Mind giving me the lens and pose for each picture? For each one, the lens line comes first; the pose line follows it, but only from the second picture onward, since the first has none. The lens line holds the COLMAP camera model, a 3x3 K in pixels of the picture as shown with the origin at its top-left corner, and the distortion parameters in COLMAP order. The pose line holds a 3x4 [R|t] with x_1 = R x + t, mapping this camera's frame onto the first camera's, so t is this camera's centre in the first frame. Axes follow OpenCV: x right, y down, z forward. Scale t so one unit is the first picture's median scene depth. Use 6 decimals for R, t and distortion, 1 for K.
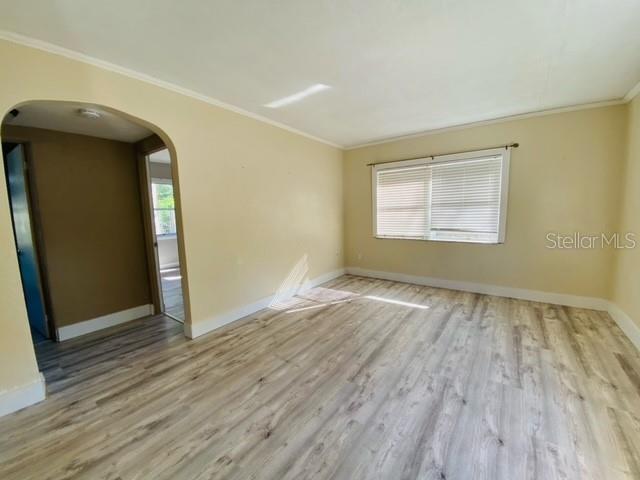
lens RADIAL K [[258.8, 0, 318.6], [0, 258.8, 241.3], [0, 0, 1]] dist [0.040360, -0.029228]
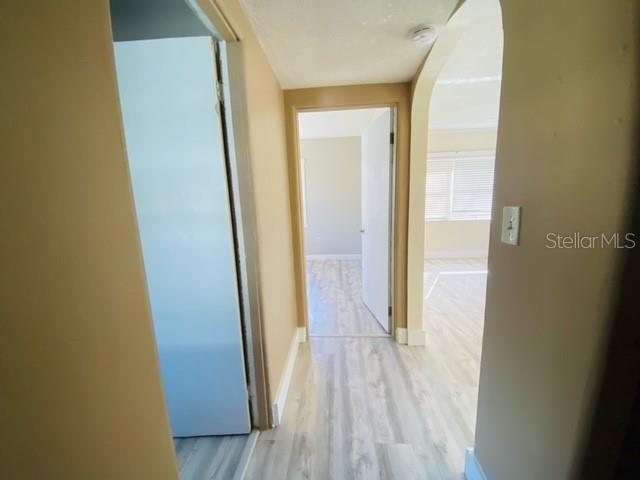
lens RADIAL K [[257.3, 0, 320.0], [0, 257.3, 240.0], [0, 0, 1]] dist [-0.000606, -0.000028]
pose [[0.843037, -0.091412, 0.530030, -0.978399], [0.084238, 0.995731, 0.037745, -0.014303], [-0.531218, 0.012828, 0.847138, 0.408139]]
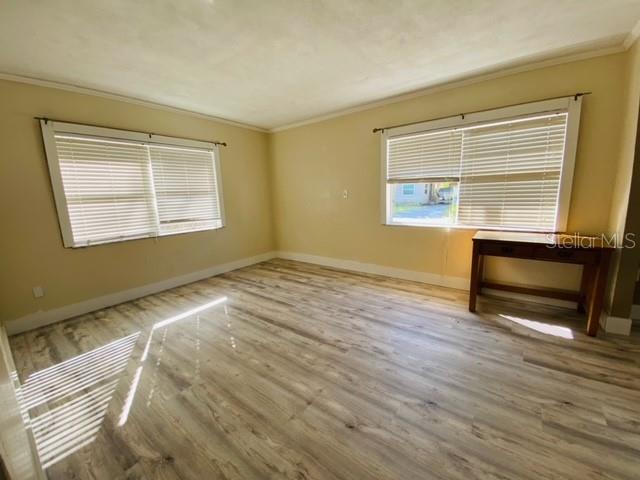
lens RADIAL K [[258.8, 0, 318.6], [0, 258.8, 241.3], [0, 0, 1]] dist [0.040360, -0.029228]
pose [[0.012861, -0.159013, 0.987193, -0.531732], [0.155290, 0.975613, 0.155125, -0.051306], [-0.987785, 0.151306, 0.037240, 0.624338]]
